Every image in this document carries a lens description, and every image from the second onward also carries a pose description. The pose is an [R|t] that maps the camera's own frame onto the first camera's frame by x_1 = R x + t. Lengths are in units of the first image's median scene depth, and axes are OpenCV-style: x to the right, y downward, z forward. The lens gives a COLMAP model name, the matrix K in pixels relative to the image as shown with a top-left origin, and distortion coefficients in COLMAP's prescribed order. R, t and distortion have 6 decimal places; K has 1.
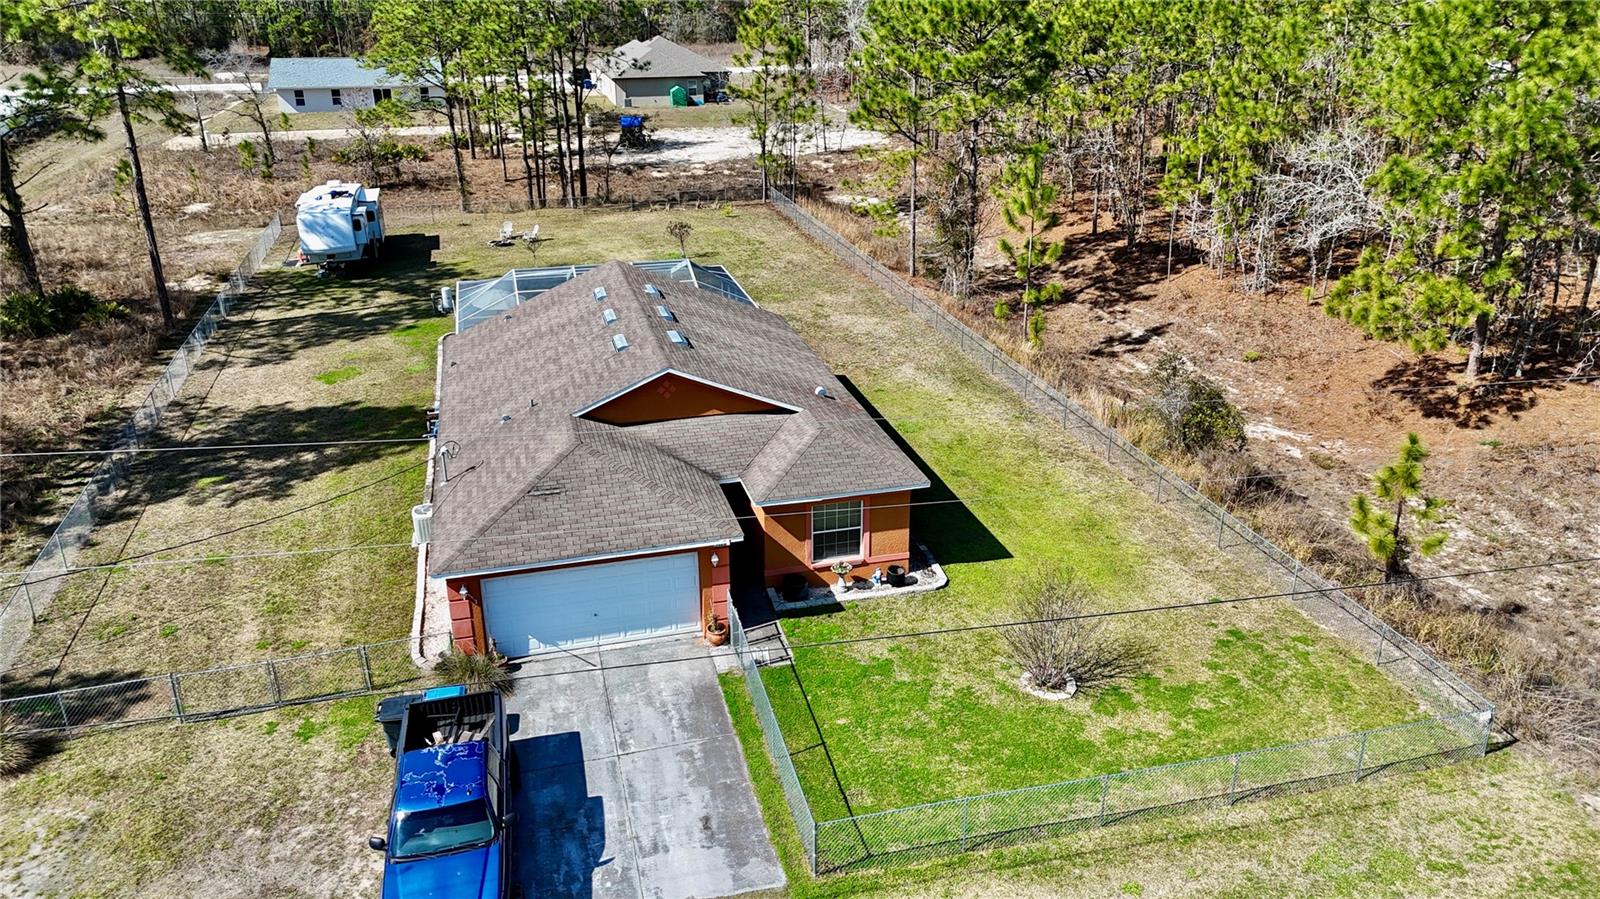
lens RADIAL K [[1174.9, 0, 793.4], [0, 1174.9, 448.1], [0, 0, 1]] dist [0.060328, -0.043519]
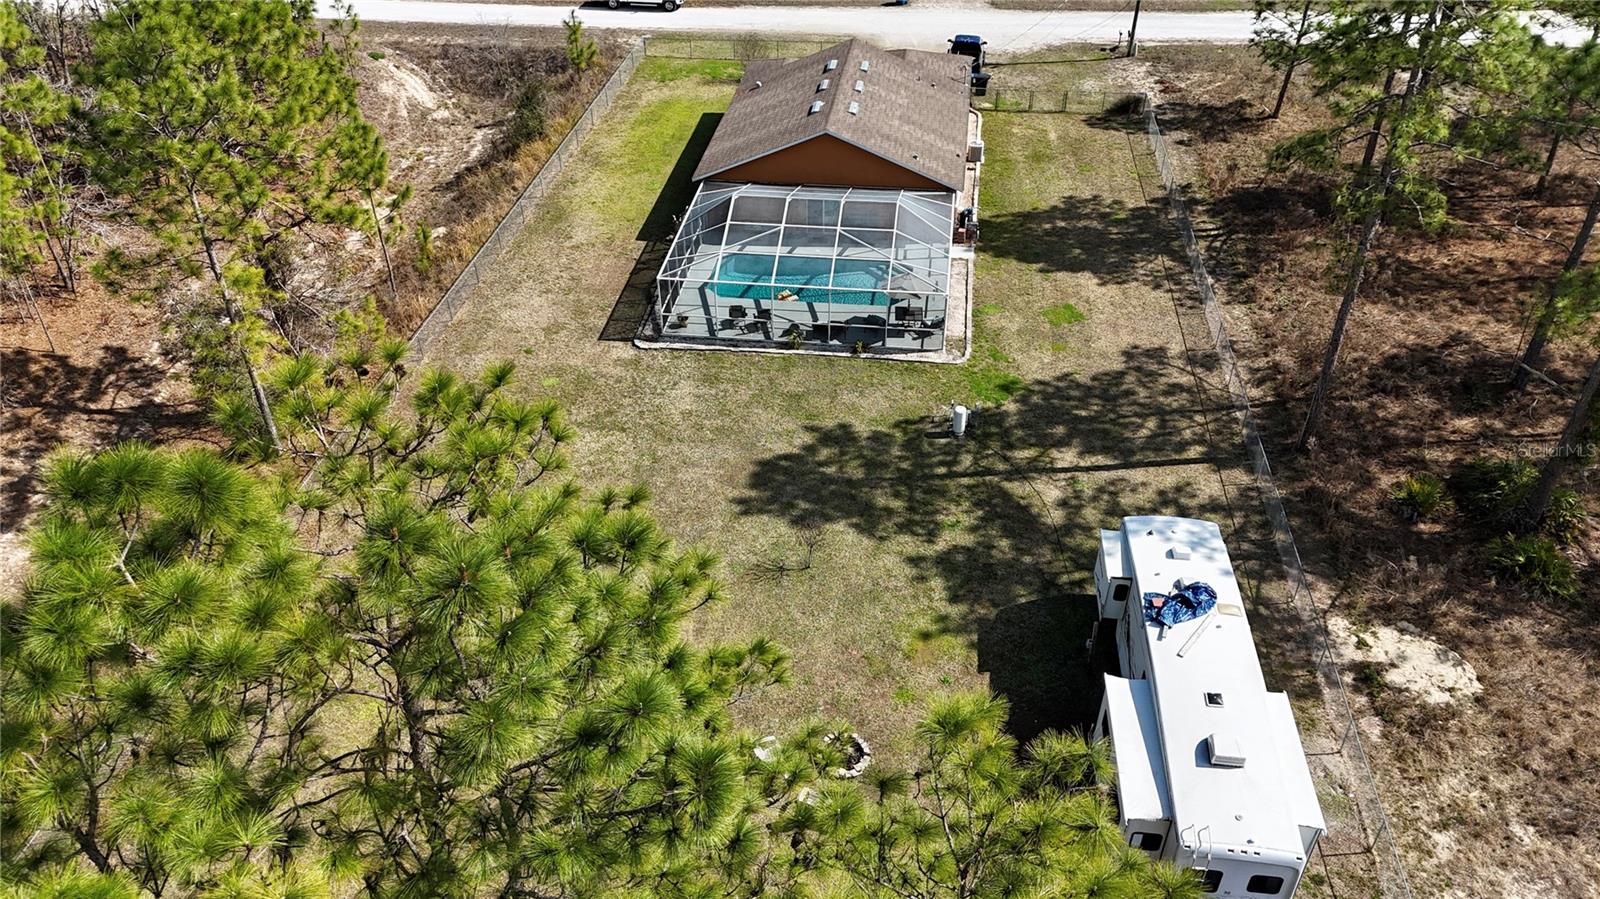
lens RADIAL K [[1174.9, 0, 796.9], [0, 1174.9, 463.1], [0, 0, 1]] dist [0.060328, -0.043519]
pose [[-0.926191, -0.211163, 0.312380, -0.549863], [0.161213, 0.527157, 0.834336, -0.951696], [-0.340854, 0.823113, -0.454206, 1.763813]]
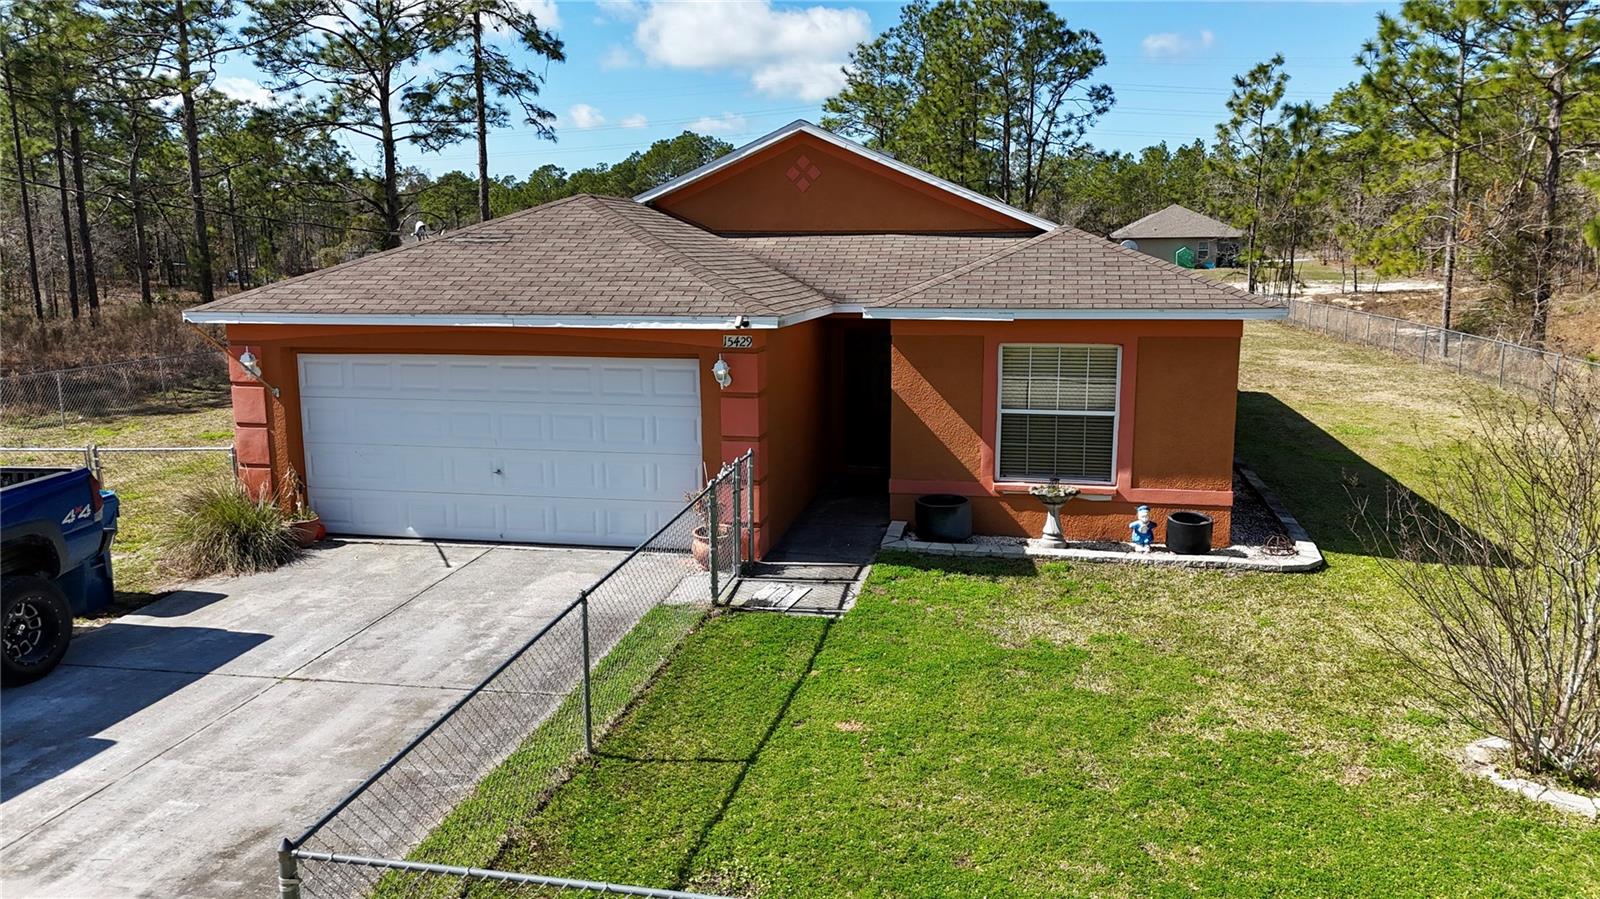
lens RADIAL K [[1174.9, 0, 800.1], [0, 1174.9, 446.9], [0, 0, 1]] dist [0.060328, -0.043519]
pose [[0.897639, 0.072819, -0.434675, 0.100876], [-0.169188, 0.967625, -0.187288, 0.126731], [0.406964, 0.241659, 0.880898, 0.382599]]
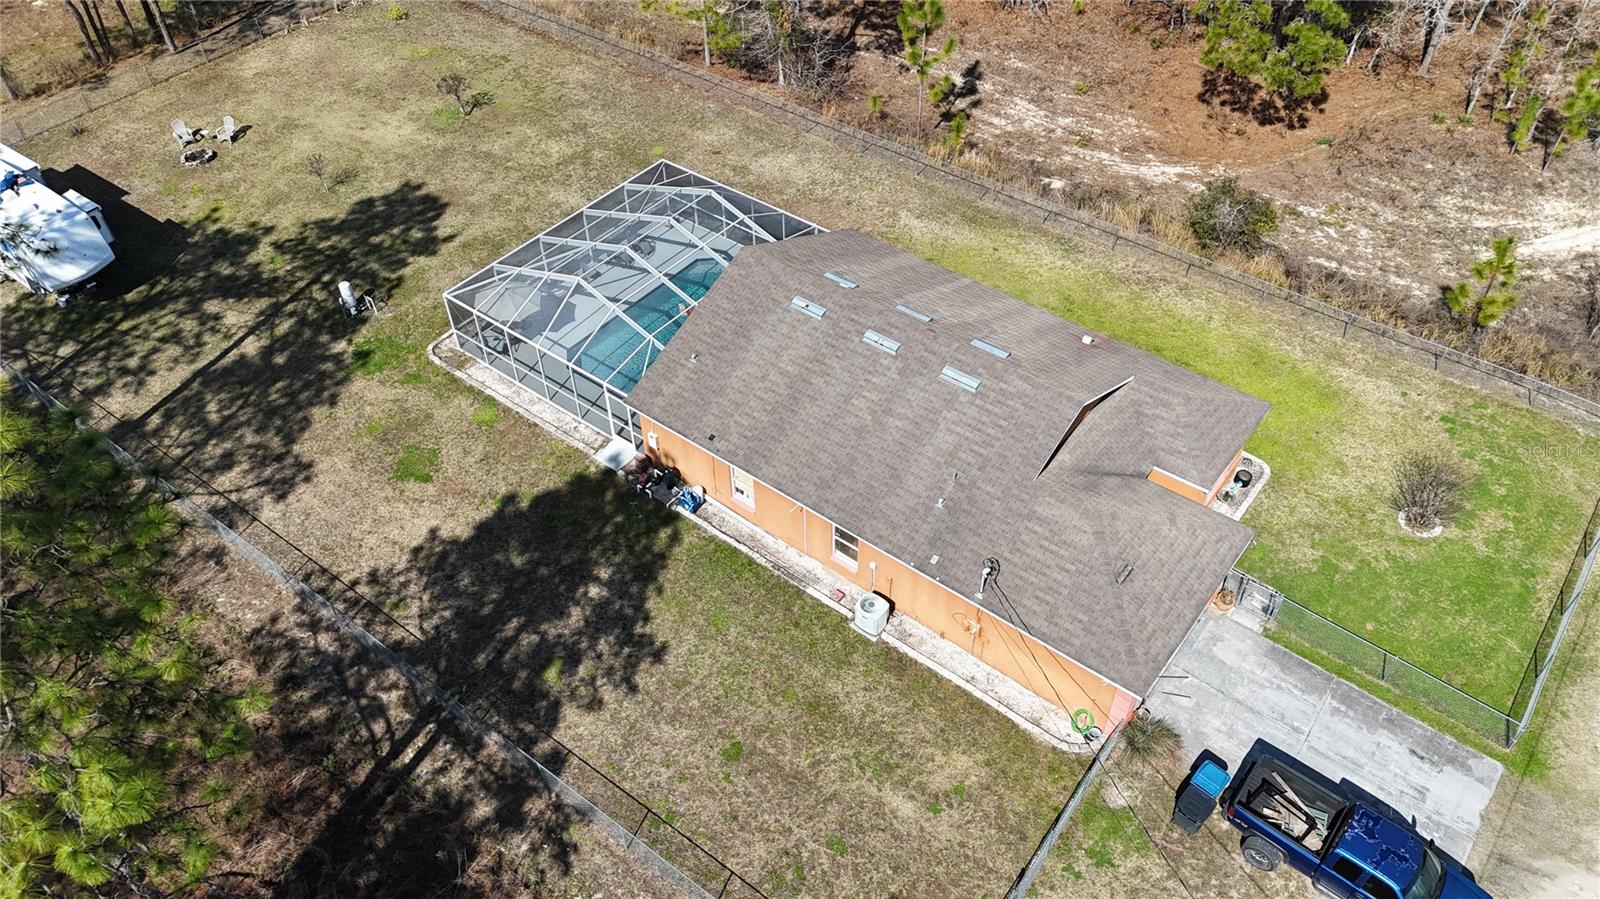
lens RADIAL K [[1174.9, 0, 800.8], [0, 1174.9, 458.1], [0, 0, 1]] dist [0.060328, -0.043519]
pose [[0.793185, -0.430571, 0.430658, -0.559779], [0.236959, 0.869662, 0.433057, -0.387221], [-0.560989, -0.241446, 0.791831, 0.196128]]
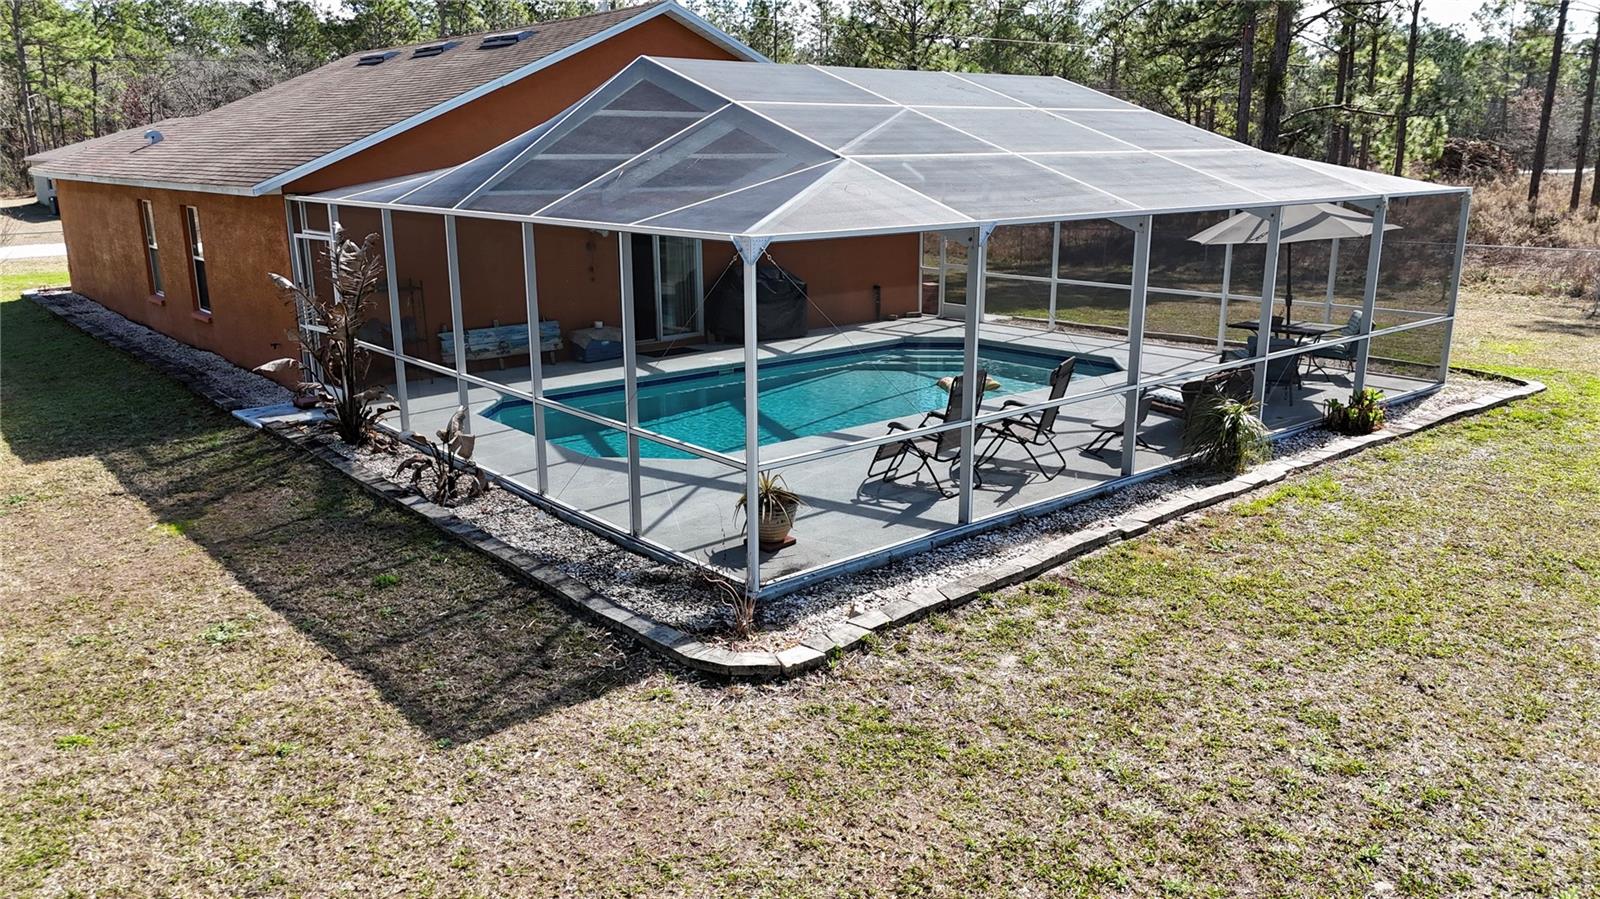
lens RADIAL K [[1174.9, 0, 802.2], [0, 1174.9, 449.6], [0, 0, 1]] dist [0.060328, -0.043519]
pose [[-0.902183, 0.115922, -0.415484, -0.002957], [-0.157409, 0.808312, 0.567321, -0.258388], [0.401606, 0.577229, -0.710999, 1.341813]]
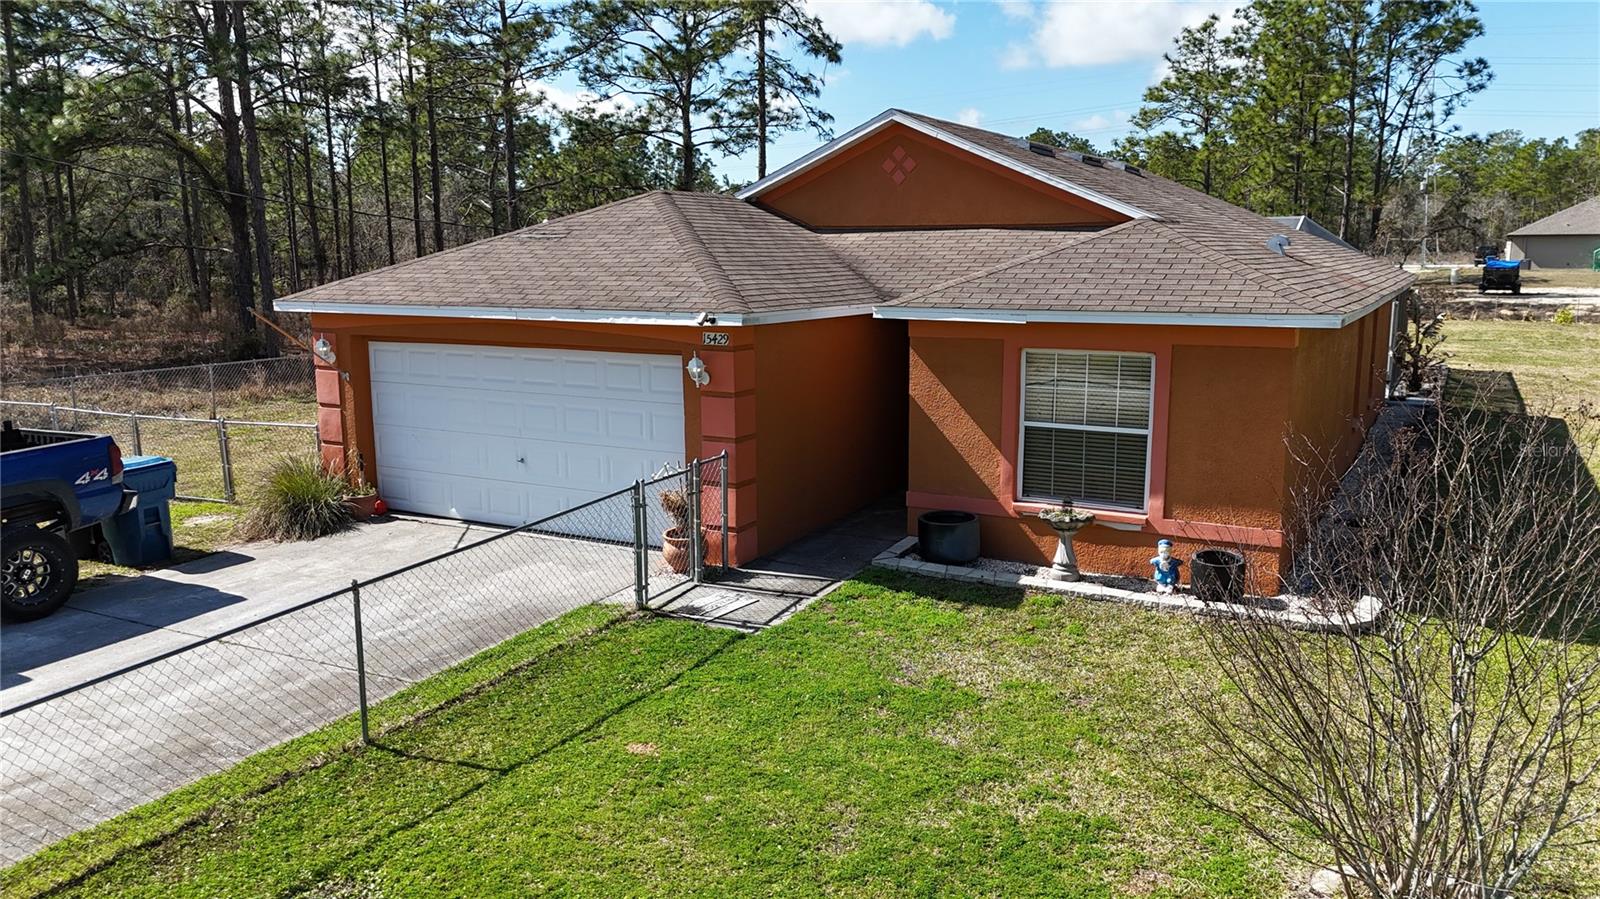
lens RADIAL K [[1174.9, 0, 802.7], [0, 1174.9, 448.4], [0, 0, 1]] dist [0.060328, -0.043519]
pose [[0.726376, 0.115633, -0.677501, 0.166647], [-0.265394, 0.956480, -0.121291, 0.103627], [0.633991, 0.267907, 0.725452, 0.441536]]
